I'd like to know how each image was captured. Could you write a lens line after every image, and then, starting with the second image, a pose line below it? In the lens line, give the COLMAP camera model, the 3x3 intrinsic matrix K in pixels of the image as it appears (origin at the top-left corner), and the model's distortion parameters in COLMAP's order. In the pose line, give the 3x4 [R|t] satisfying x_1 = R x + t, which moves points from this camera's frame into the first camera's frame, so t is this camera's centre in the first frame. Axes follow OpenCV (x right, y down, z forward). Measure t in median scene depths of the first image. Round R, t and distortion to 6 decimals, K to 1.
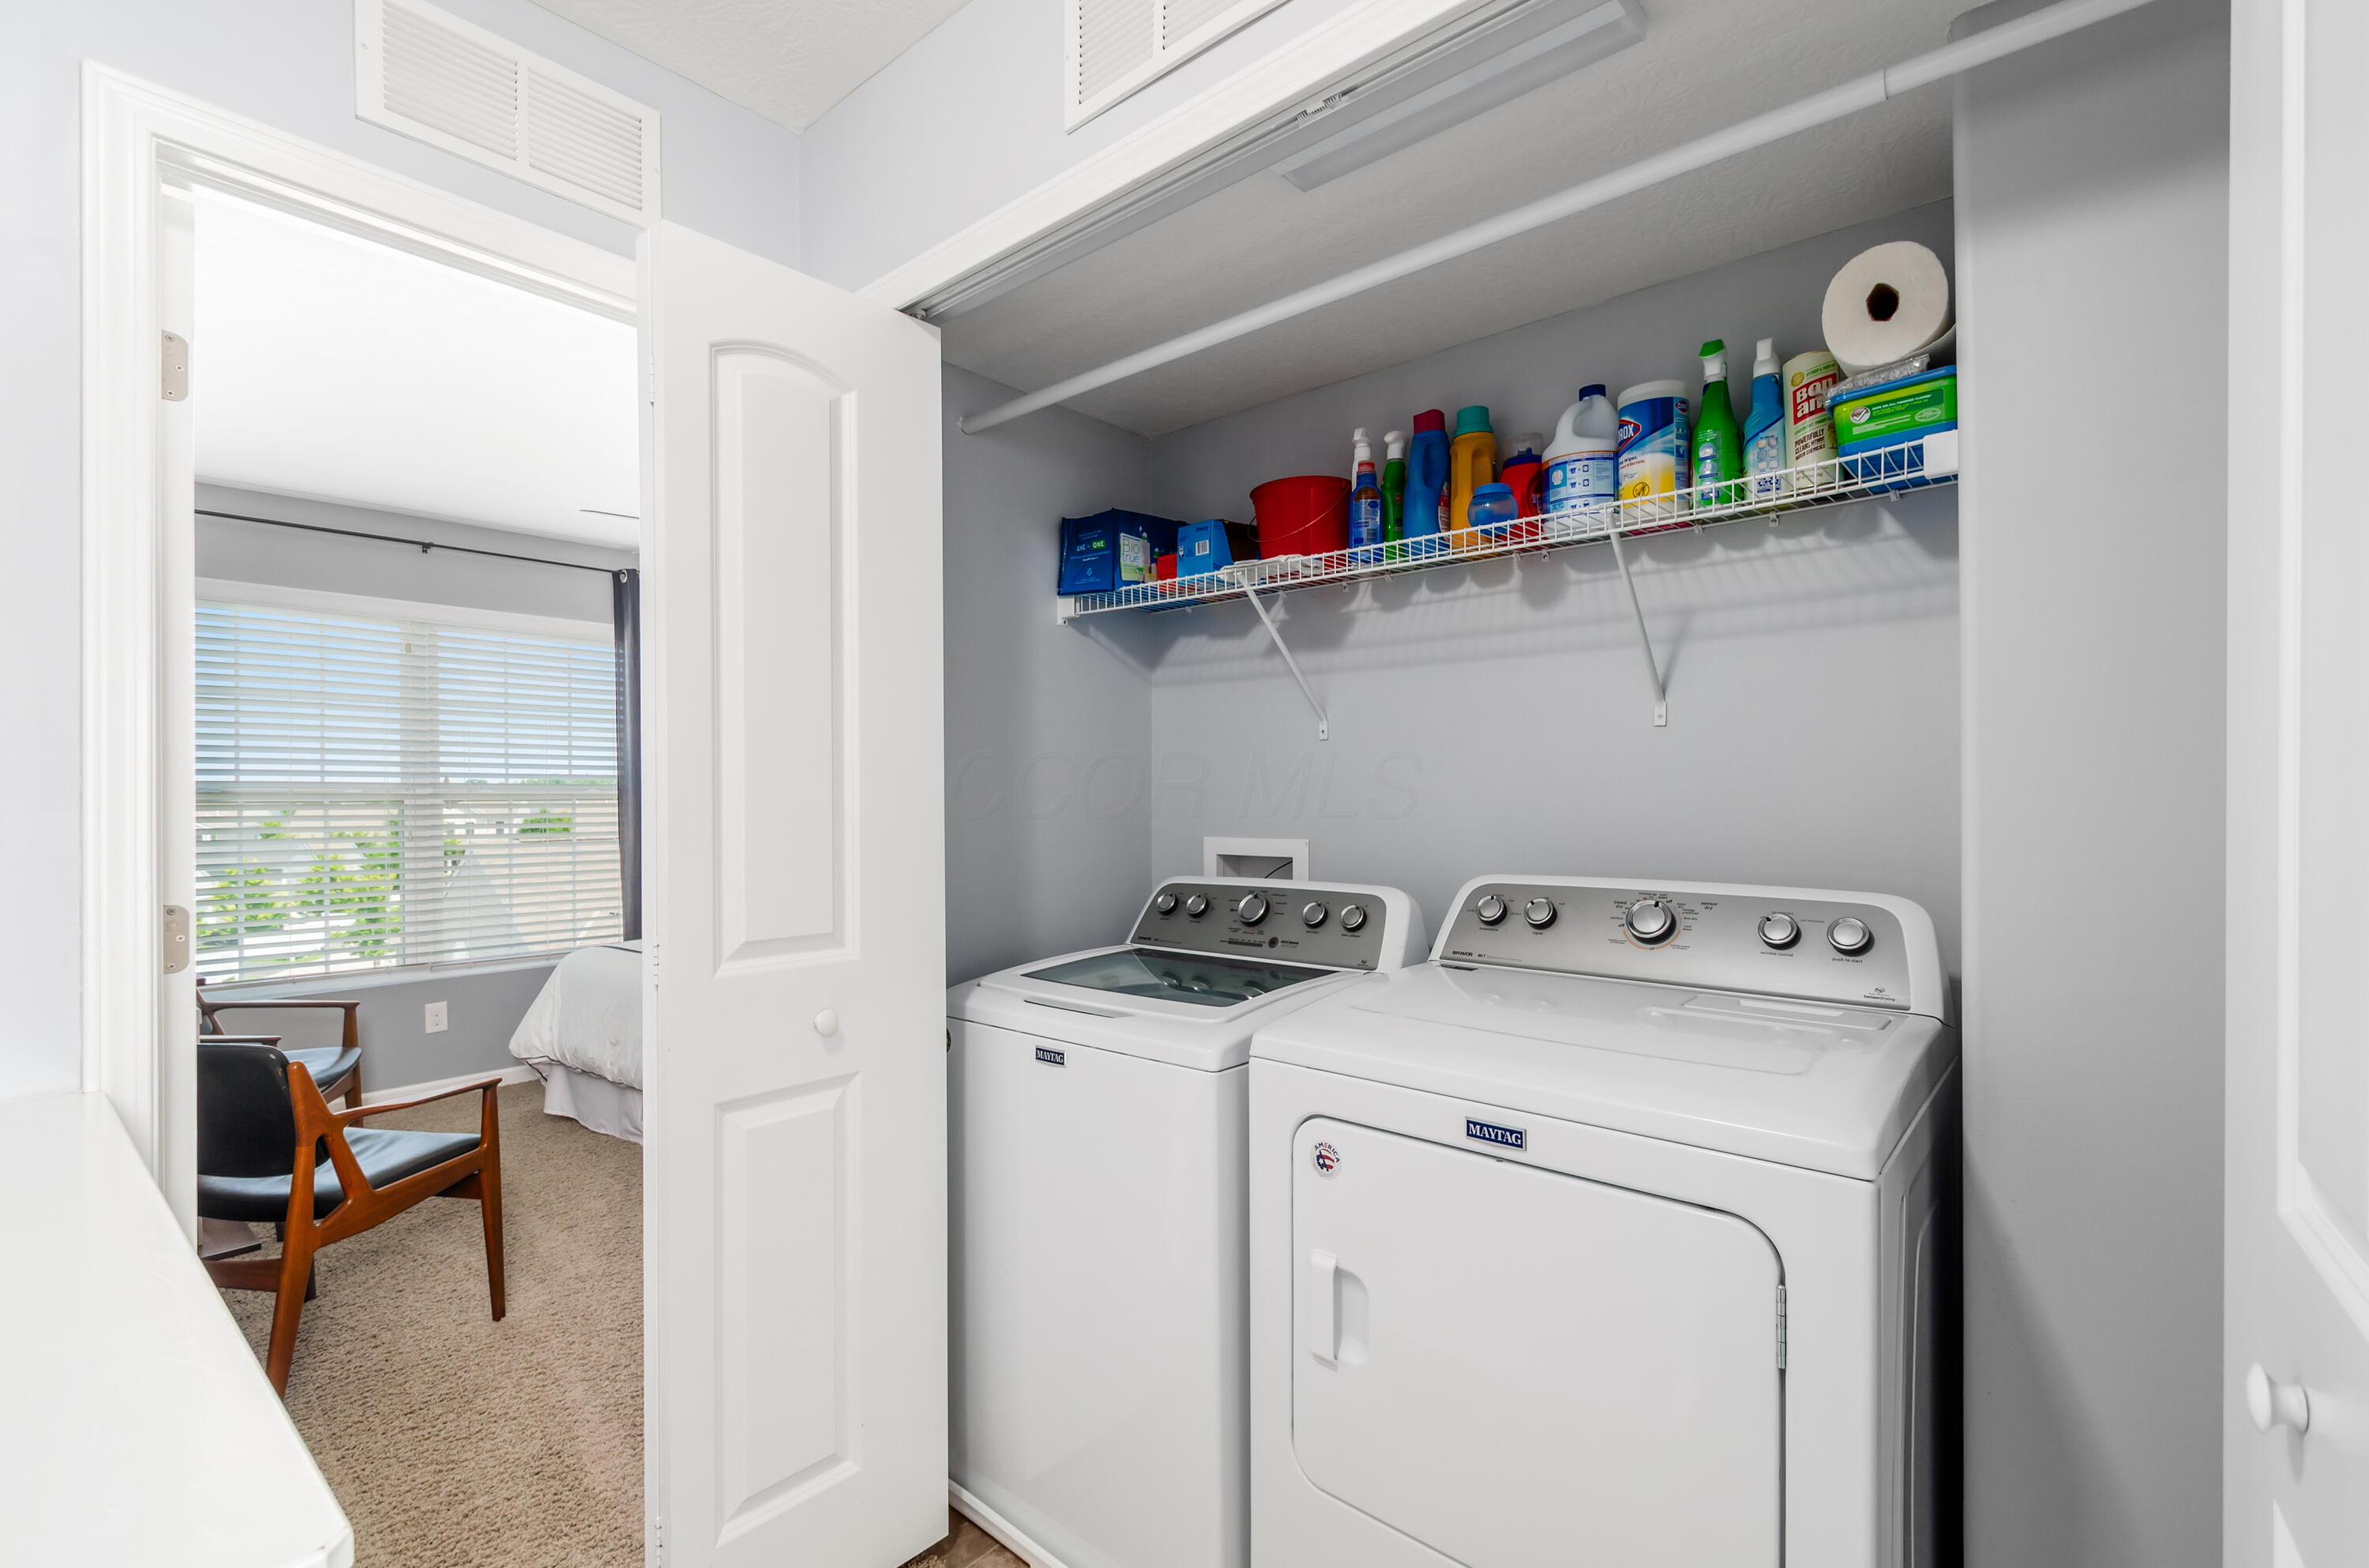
lens RADIAL K [[1042.2, 0, 1184.5], [0, 1042.2, 784.0], [0, 0, 1]] dist [-0.000769, -0.000234]
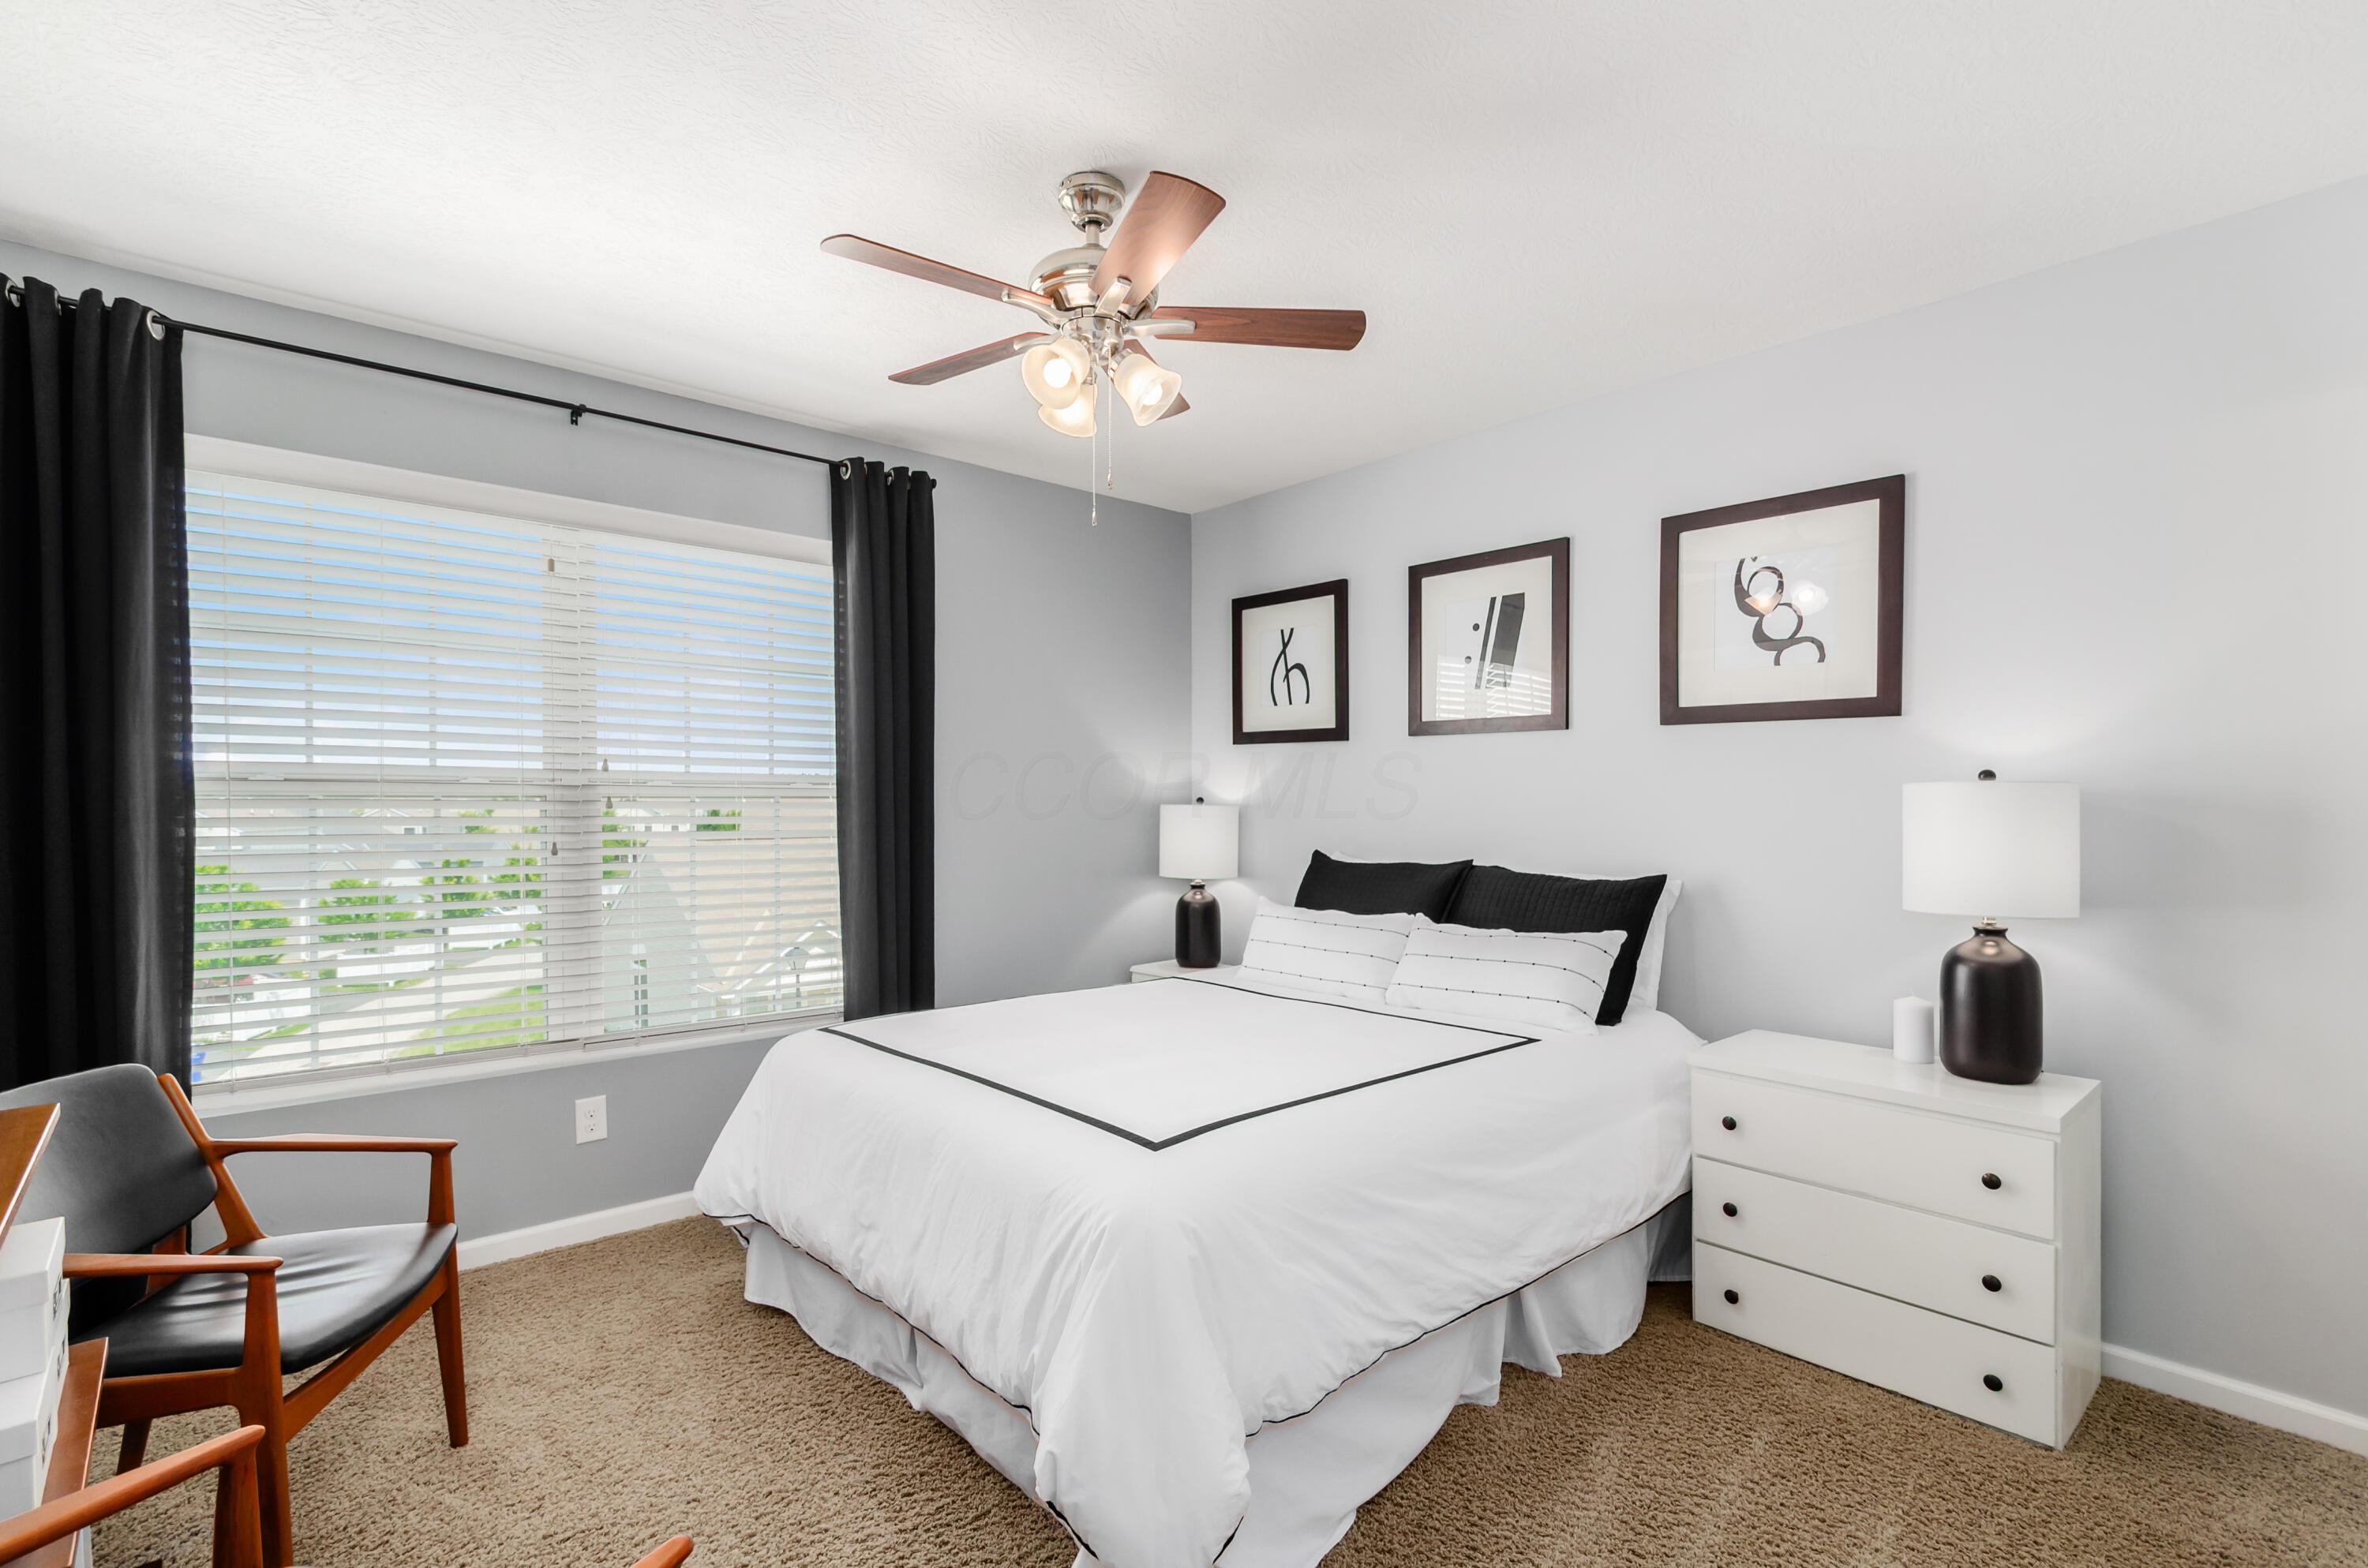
lens RADIAL K [[1067.8, 0, 1155.1], [0, 1067.8, 802.2], [0, 0, 1]] dist [0.003181, 0.000207]
pose [[0.986832, 0.009733, -0.161455, -0.250266], [-0.007215, 0.999843, 0.016173, 0.006173], [0.161587, -0.014795, 0.986748, 0.381344]]
